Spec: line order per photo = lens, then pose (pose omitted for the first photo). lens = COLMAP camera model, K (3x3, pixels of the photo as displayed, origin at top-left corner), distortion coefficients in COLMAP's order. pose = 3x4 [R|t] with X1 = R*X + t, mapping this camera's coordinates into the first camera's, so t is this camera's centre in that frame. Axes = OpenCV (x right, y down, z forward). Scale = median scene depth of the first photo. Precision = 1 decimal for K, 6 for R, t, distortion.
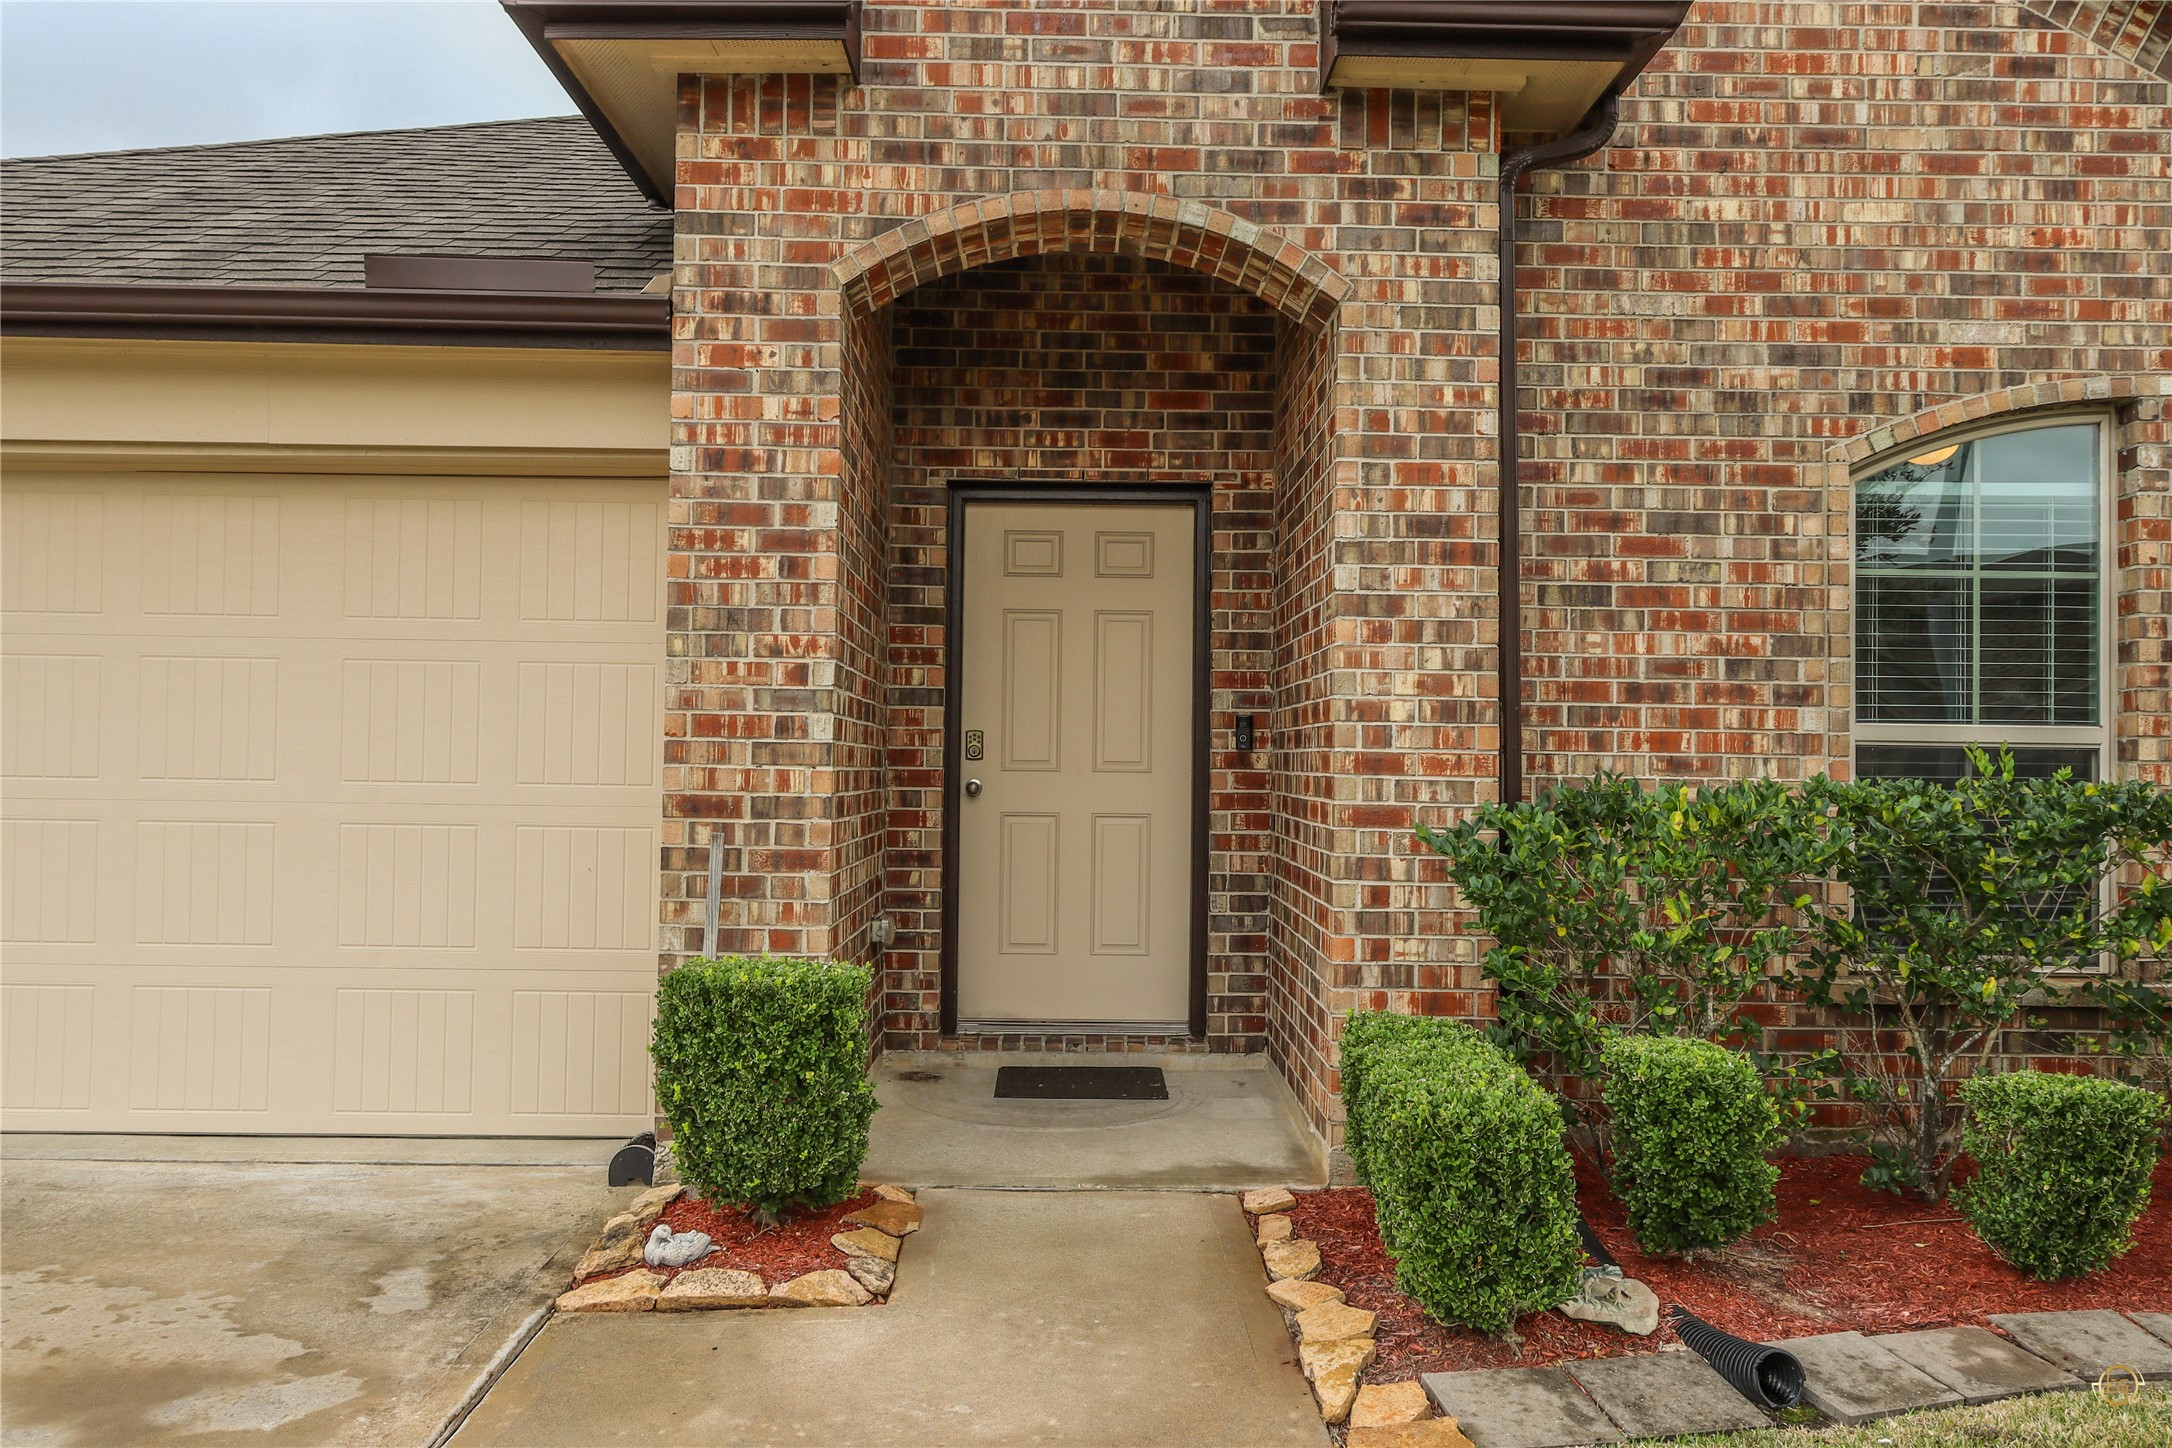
lens RADIAL K [[1784.5, 0, 1096.6], [0, 1784.5, 727.1], [0, 0, 1]] dist [0.000410, -0.005006]
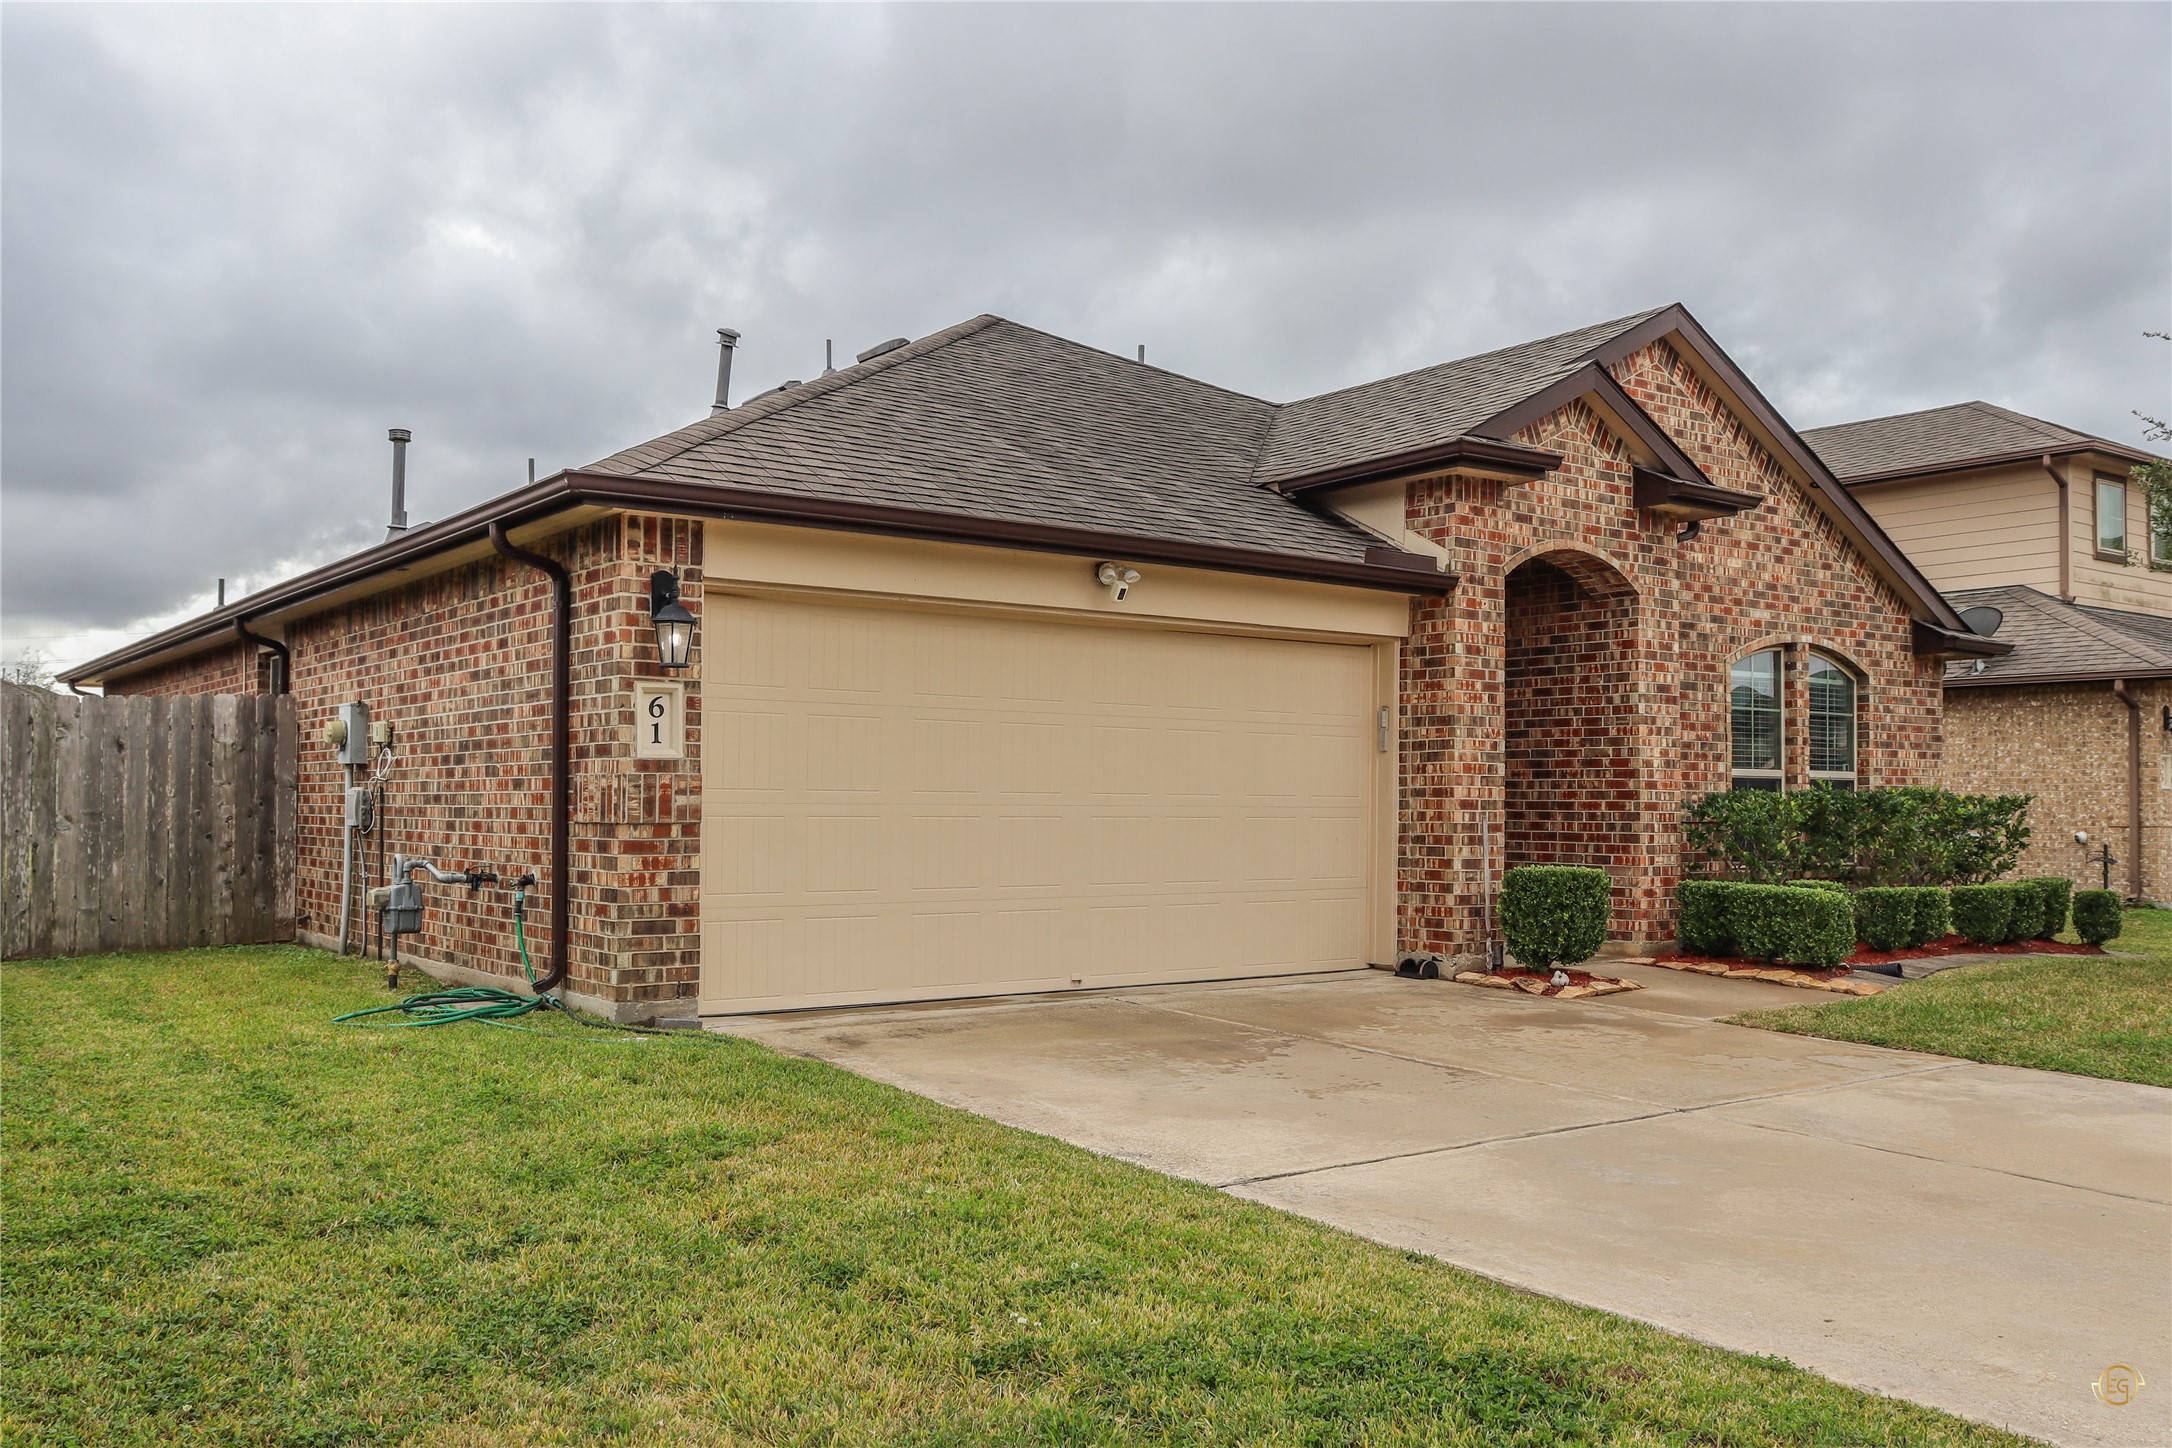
lens RADIAL K [[1784.5, 0, 1096.1], [0, 1784.5, 737.7], [0, 0, 1]] dist [0.000410, -0.005006]
pose [[0.809615, 0.015004, 0.586770, -1.754364], [-0.012321, 0.999887, -0.008567, -0.013242], [-0.586832, -0.000294, 0.809708, -0.495510]]
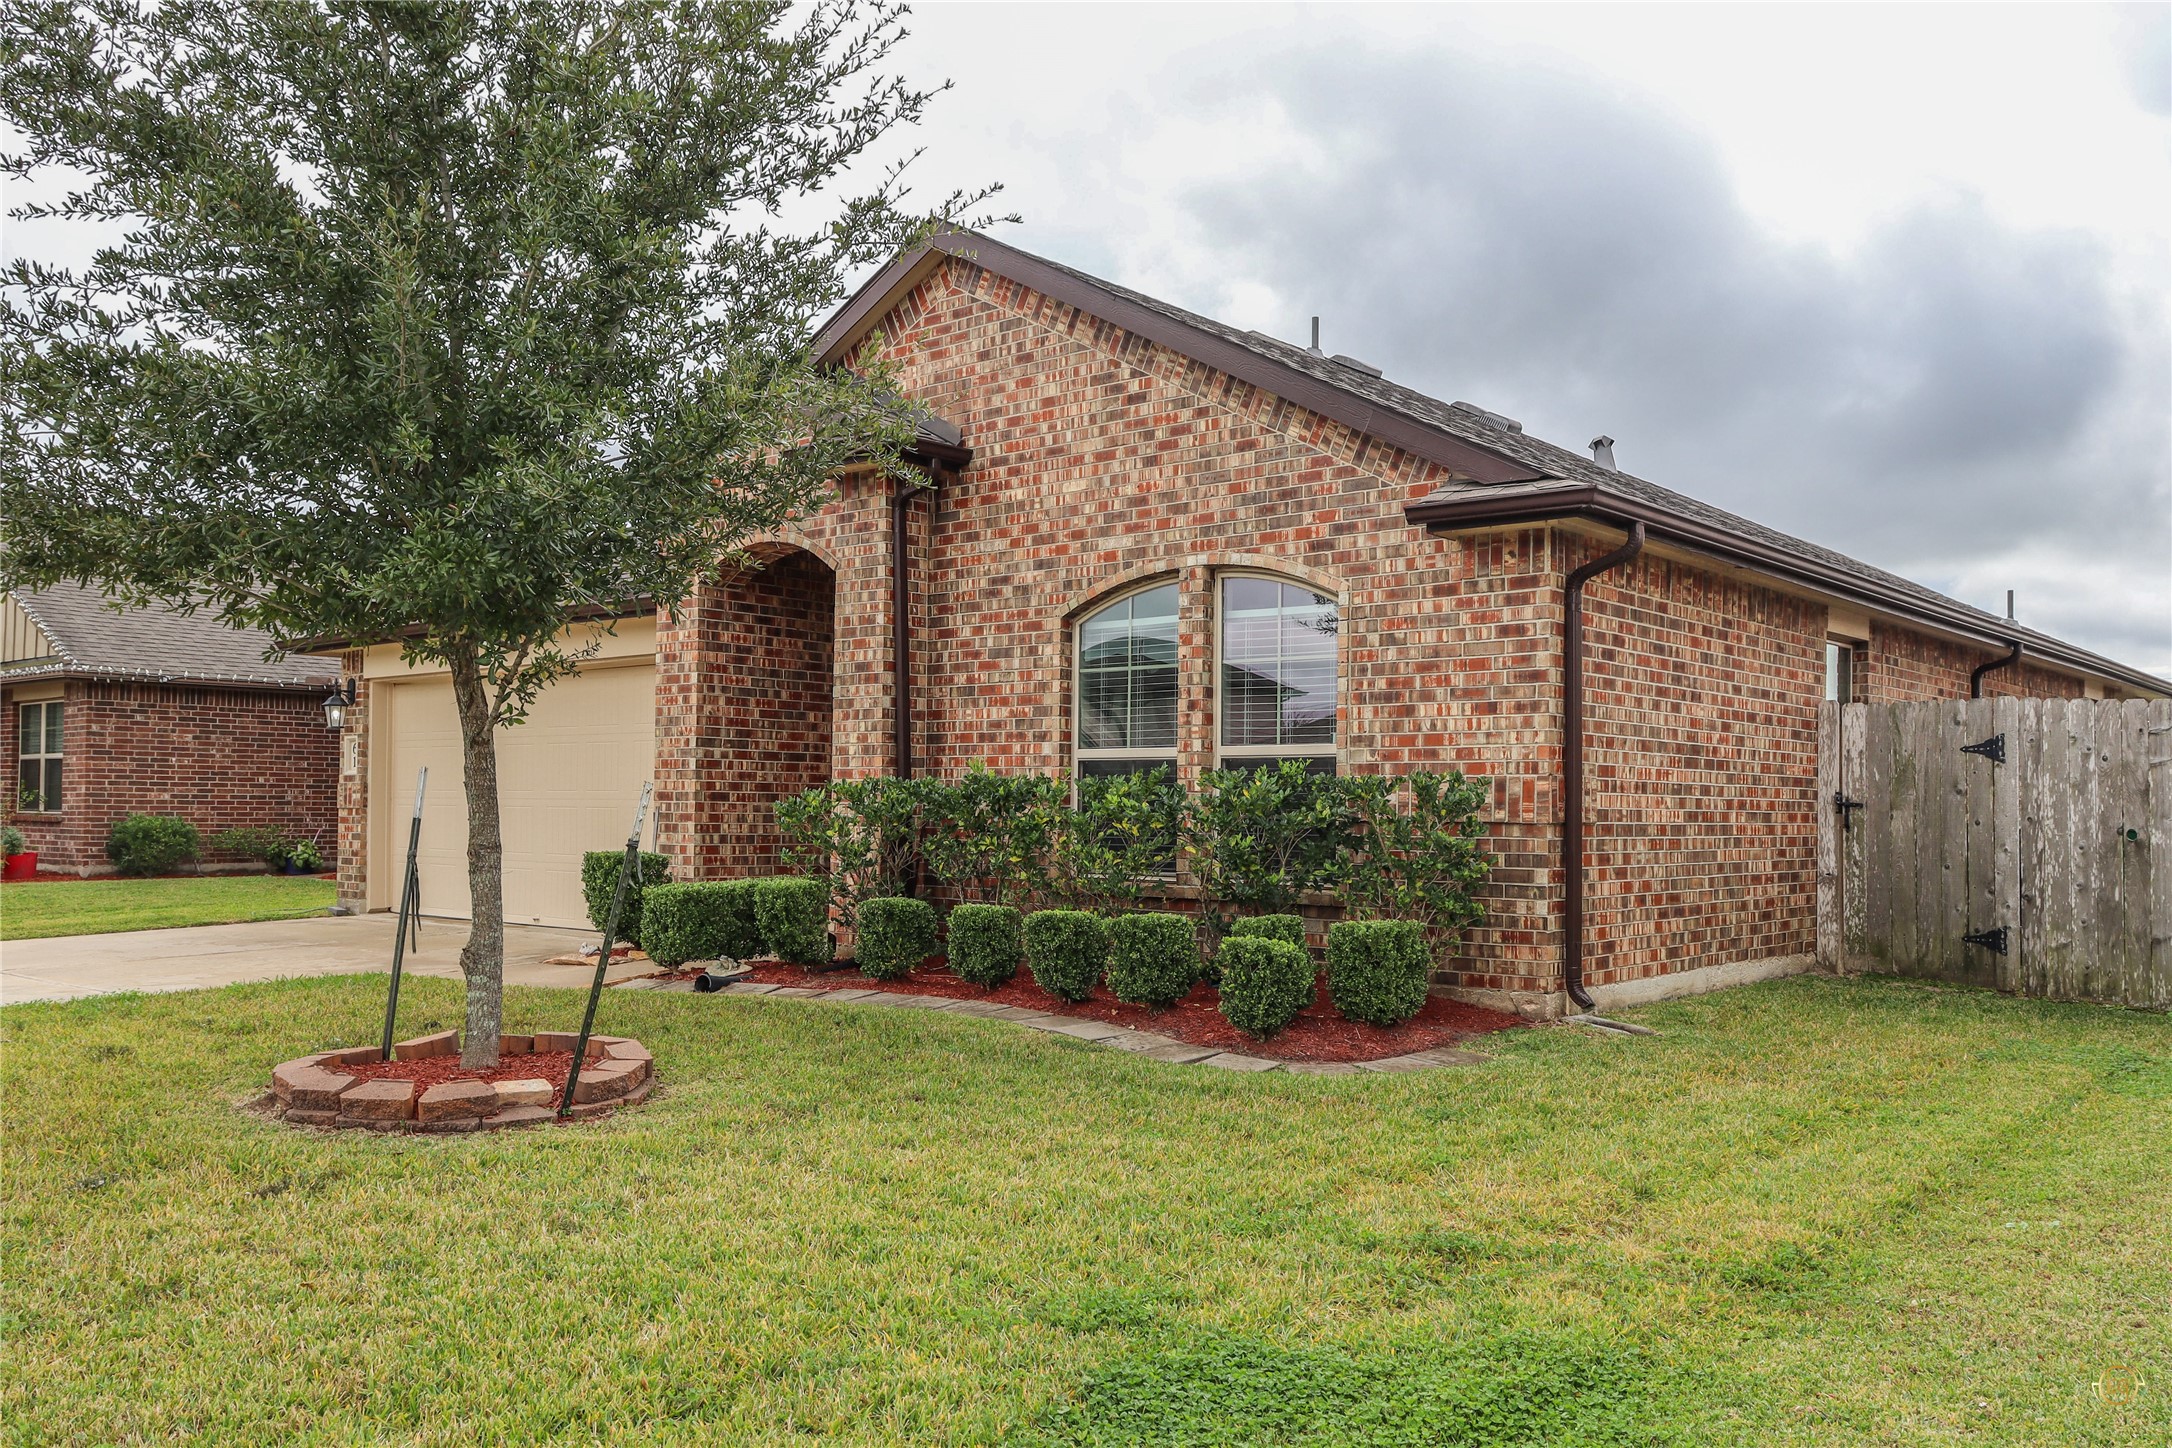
lens RADIAL K [[1784.5, 0, 1082.0], [0, 1784.5, 739.8], [0, 0, 1]] dist [0.000410, -0.005006]
pose [[0.745469, -0.031344, -0.665802, 1.739689], [0.017459, 0.999469, -0.027503, 0.040984], [0.666311, 0.008878, 0.745621, -0.442703]]
